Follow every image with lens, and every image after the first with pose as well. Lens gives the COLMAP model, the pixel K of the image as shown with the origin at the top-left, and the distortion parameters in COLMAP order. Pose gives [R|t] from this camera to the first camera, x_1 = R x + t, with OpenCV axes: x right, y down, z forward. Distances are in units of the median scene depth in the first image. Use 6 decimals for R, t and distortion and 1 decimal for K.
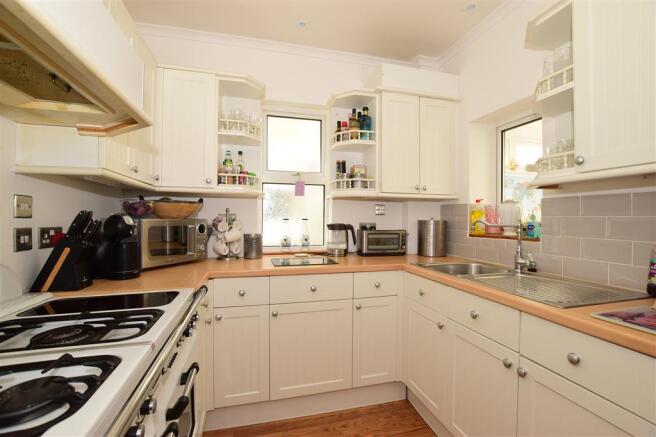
lens RADIAL K [[281.4, 0, 323.9], [0, 281.4, 217.8], [0, 0, 1]] dist [-0.019457, 0.000494]
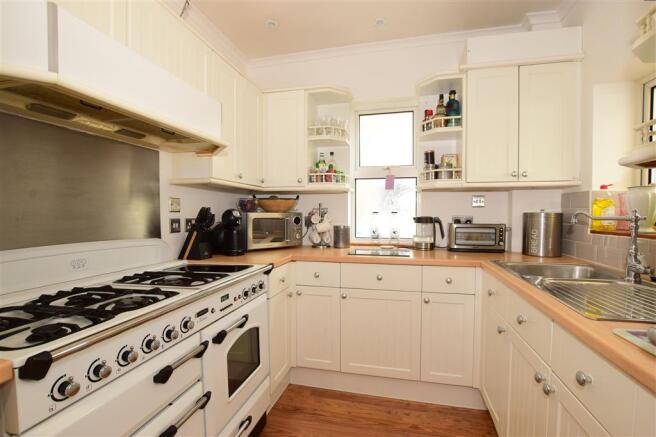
lens RADIAL K [[281.4, 0, 323.9], [0, 281.4, 217.8], [0, 0, 1]] dist [-0.019457, 0.000494]
pose [[0.889984, 0.002533, -0.455984, 0.197592], [0.007432, 0.999771, 0.020060, 0.003271], [0.455931, -0.021242, 0.889762, -0.023789]]
